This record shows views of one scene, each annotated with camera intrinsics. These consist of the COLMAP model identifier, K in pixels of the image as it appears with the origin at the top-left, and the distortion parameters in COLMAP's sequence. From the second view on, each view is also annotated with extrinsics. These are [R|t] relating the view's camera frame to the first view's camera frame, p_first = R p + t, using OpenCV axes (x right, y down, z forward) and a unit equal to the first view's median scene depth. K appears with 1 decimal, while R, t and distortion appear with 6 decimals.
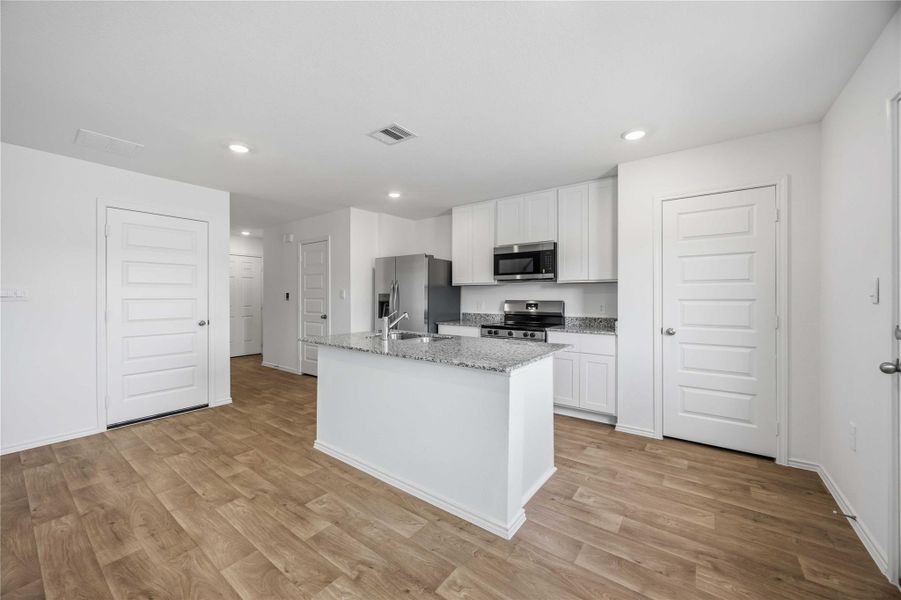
lens RADIAL K [[346.3, 0, 448.4], [0, 346.3, 298.4], [0, 0, 1]] dist [-0.004644, 0.000328]
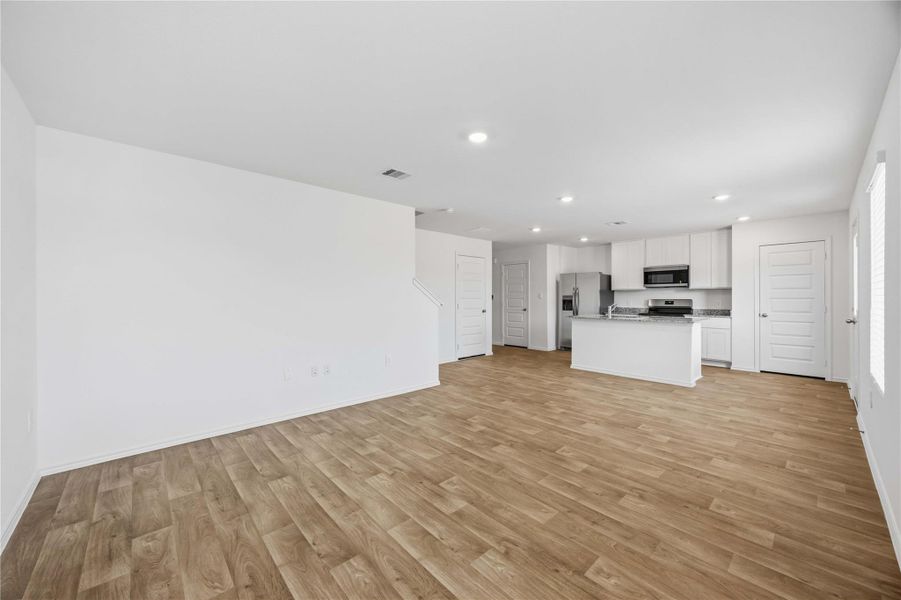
lens RADIAL K [[346.3, 0, 442.7], [0, 346.3, 298.7], [0, 0, 1]] dist [-0.004644, 0.000328]
pose [[0.981253, -0.001764, -0.192713, -0.609131], [0.001651, 0.999998, -0.000744, 0.003252], [0.192714, 0.000412, 0.981255, -1.005893]]
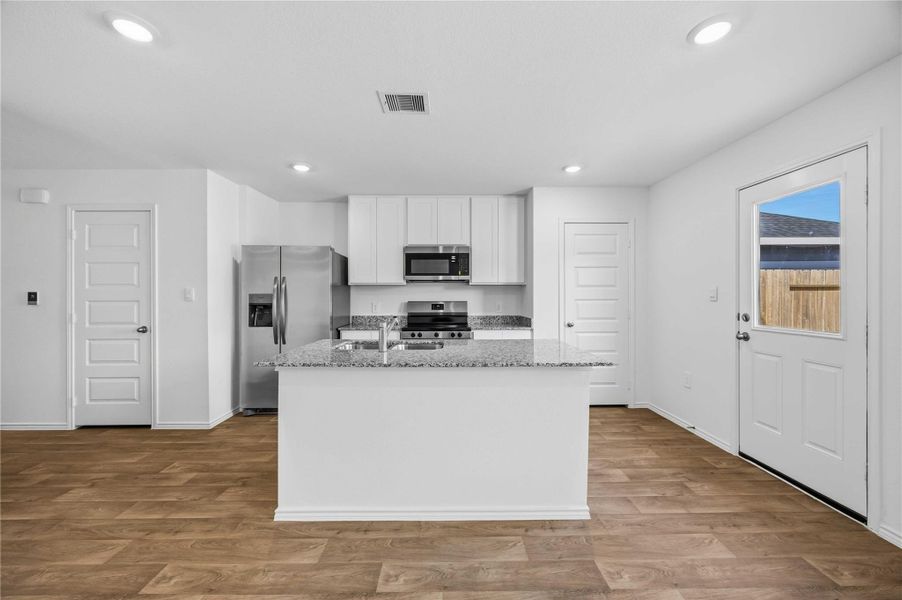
lens RADIAL K [[346.6, 0, 452.1], [0, 346.6, 297.2], [0, 0, 1]] dist [-0.004644, 0.000328]
pose [[0.788995, -0.001291, 0.614398, -0.428892], [0.004632, 0.999982, -0.003848, -0.002375], [-0.614382, 0.005882, 0.788987, 0.201241]]
